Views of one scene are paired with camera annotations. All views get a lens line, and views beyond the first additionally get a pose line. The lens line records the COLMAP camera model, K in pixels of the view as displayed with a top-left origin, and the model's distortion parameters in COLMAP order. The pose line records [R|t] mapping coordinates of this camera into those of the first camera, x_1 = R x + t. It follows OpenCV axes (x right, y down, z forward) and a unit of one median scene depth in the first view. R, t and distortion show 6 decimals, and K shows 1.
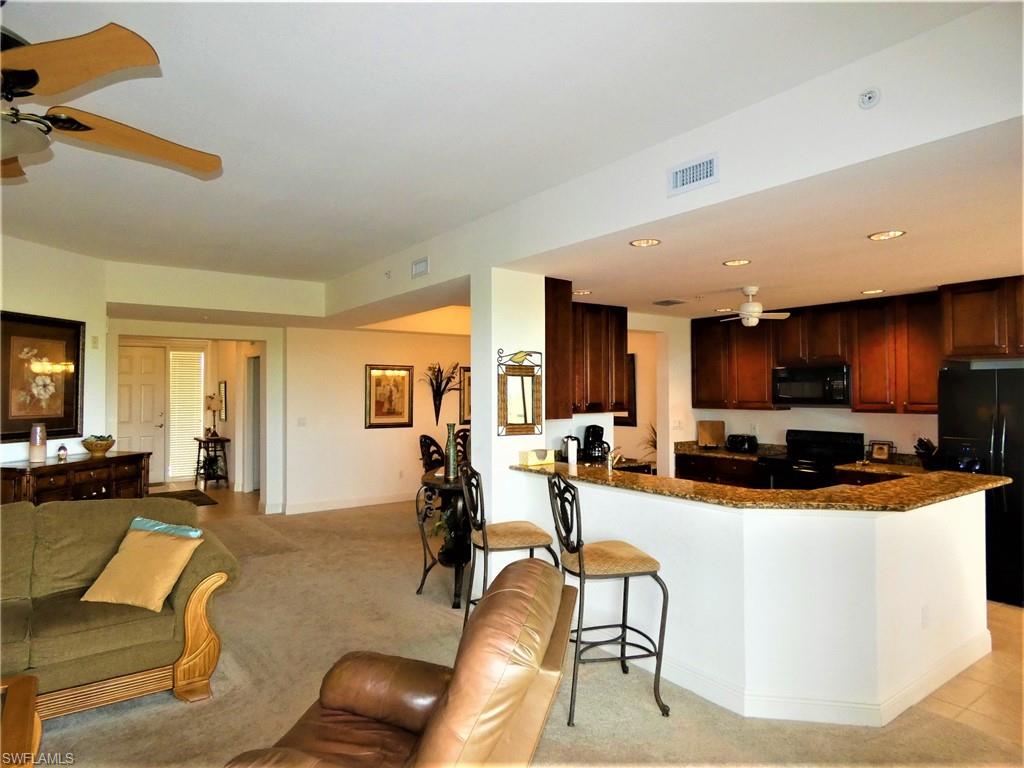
lens RADIAL K [[626.7, 0, 511.3], [0, 626.7, 379.8], [0, 0, 1]] dist [0.017614, 0.001121]
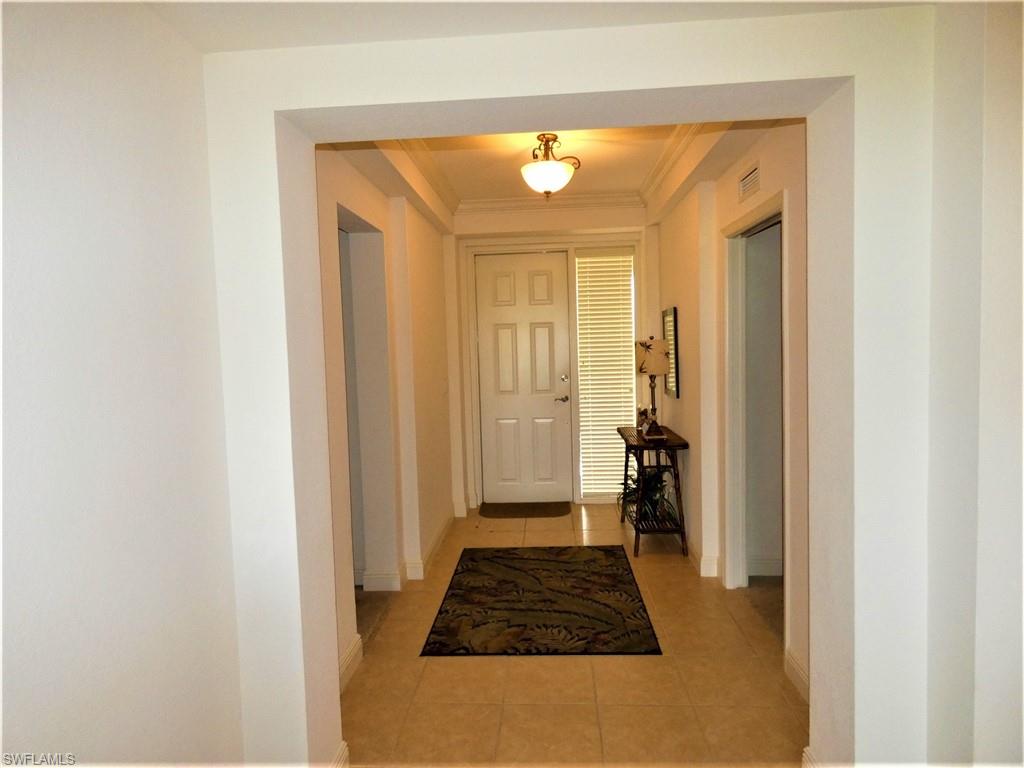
lens RADIAL K [[616.4, 0, 510.4], [0, 616.4, 378.3], [0, 0, 1]] dist [-0.022492, 0.000400]
pose [[0.772480, 0.021223, -0.634684, -0.524486], [0.042589, 0.995460, 0.085123, 0.017938], [0.633609, -0.092786, 0.768069, 1.152788]]
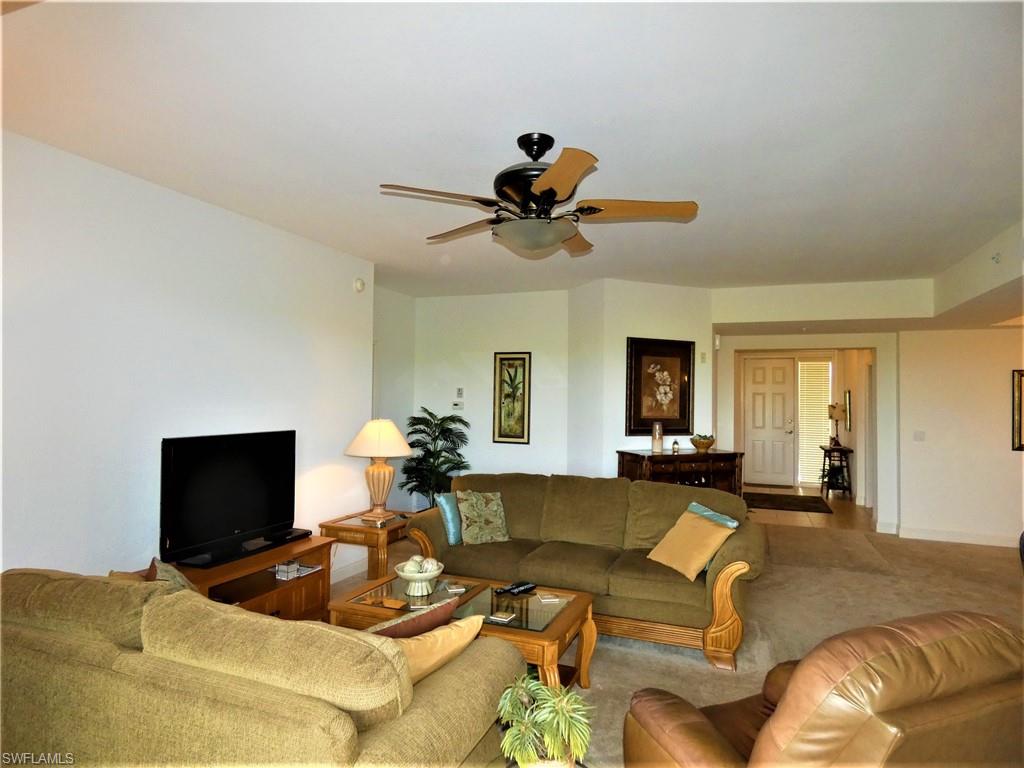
lens RADIAL K [[633.6, 0, 510.4], [0, 633.6, 379.3], [0, 0, 1]] dist [0.024018, 0.000618]
pose [[0.550505, -0.013684, -0.834719, 0.166157], [0.000389, 0.999870, -0.016135, 0.001467], [0.834831, 0.008558, 0.550439, 0.024909]]
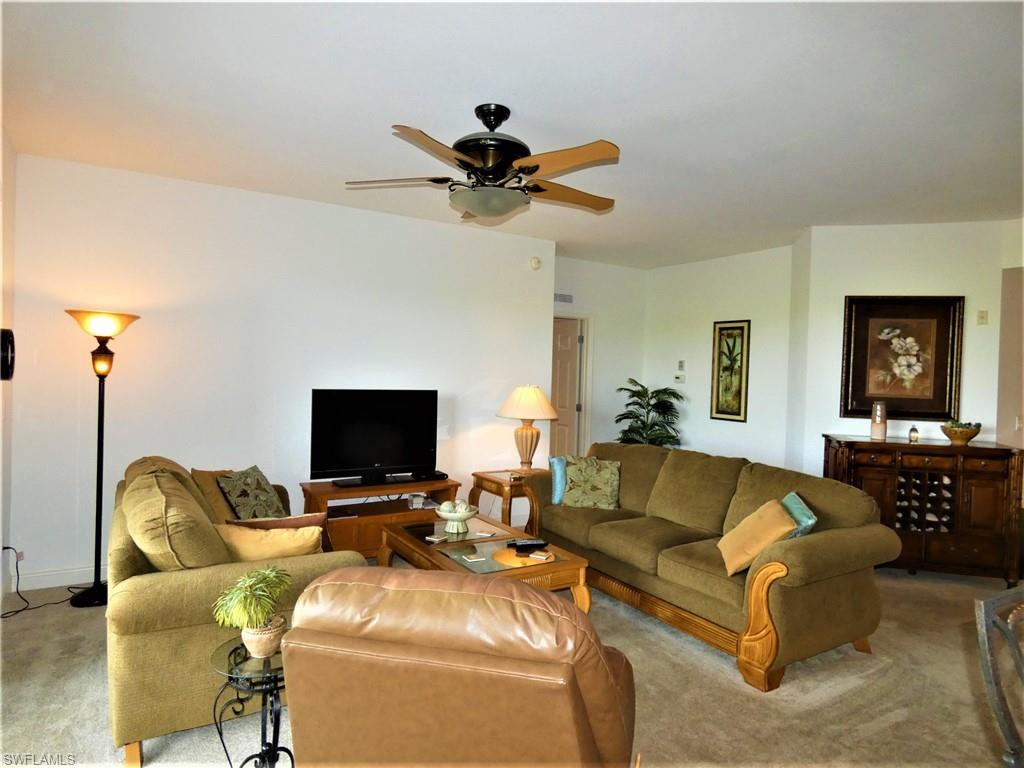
lens RADIAL K [[633.6, 0, 510.4], [0, 633.6, 379.3], [0, 0, 1]] dist [0.024018, 0.000618]
pose [[-0.071080, 0.015010, -0.997358, 0.309077], [-0.009552, 0.999831, 0.015728, 0.020553], [0.997425, 0.010645, -0.070925, 0.442004]]
